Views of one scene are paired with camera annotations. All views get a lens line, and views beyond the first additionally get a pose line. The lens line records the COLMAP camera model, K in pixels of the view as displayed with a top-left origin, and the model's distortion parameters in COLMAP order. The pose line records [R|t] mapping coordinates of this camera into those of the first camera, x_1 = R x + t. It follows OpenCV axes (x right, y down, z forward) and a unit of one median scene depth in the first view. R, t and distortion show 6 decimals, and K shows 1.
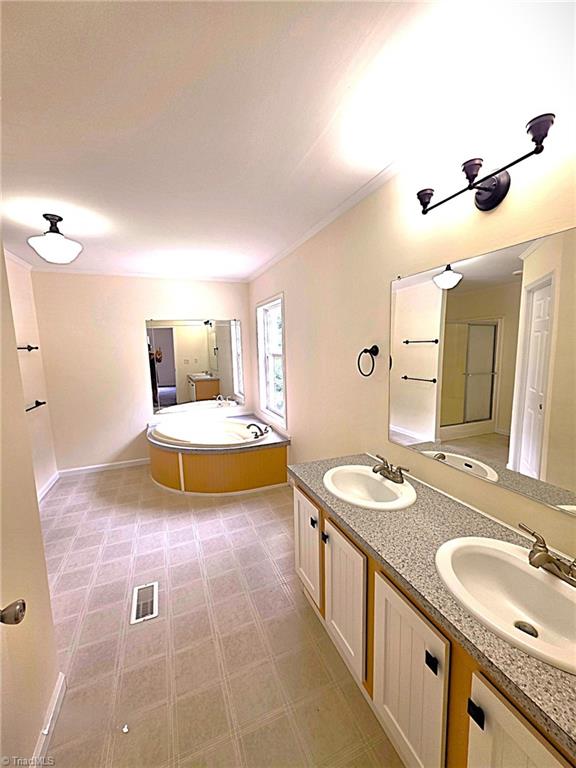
lens RADIAL K [[307.5, 0, 284.4], [0, 307.5, 384.5], [0, 0, 1]] dist [0.010150, -0.000017]
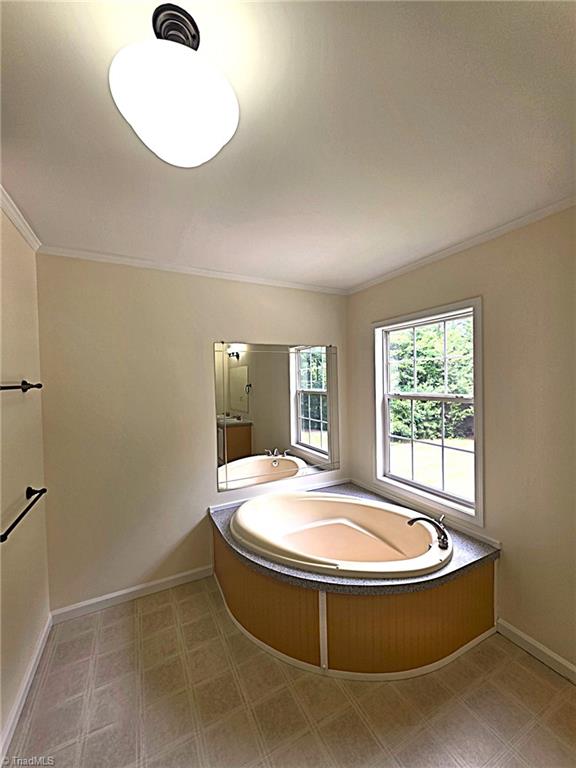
lens RADIAL K [[307.5, 0, 290.5], [0, 307.5, 385.8], [0, 0, 1]] dist [0.010150, -0.000017]
pose [[0.996074, 0.004483, 0.088416, -0.398066], [0.005486, 0.993672, -0.112185, -0.053742], [-0.088359, 0.112230, 0.989746, 0.416407]]
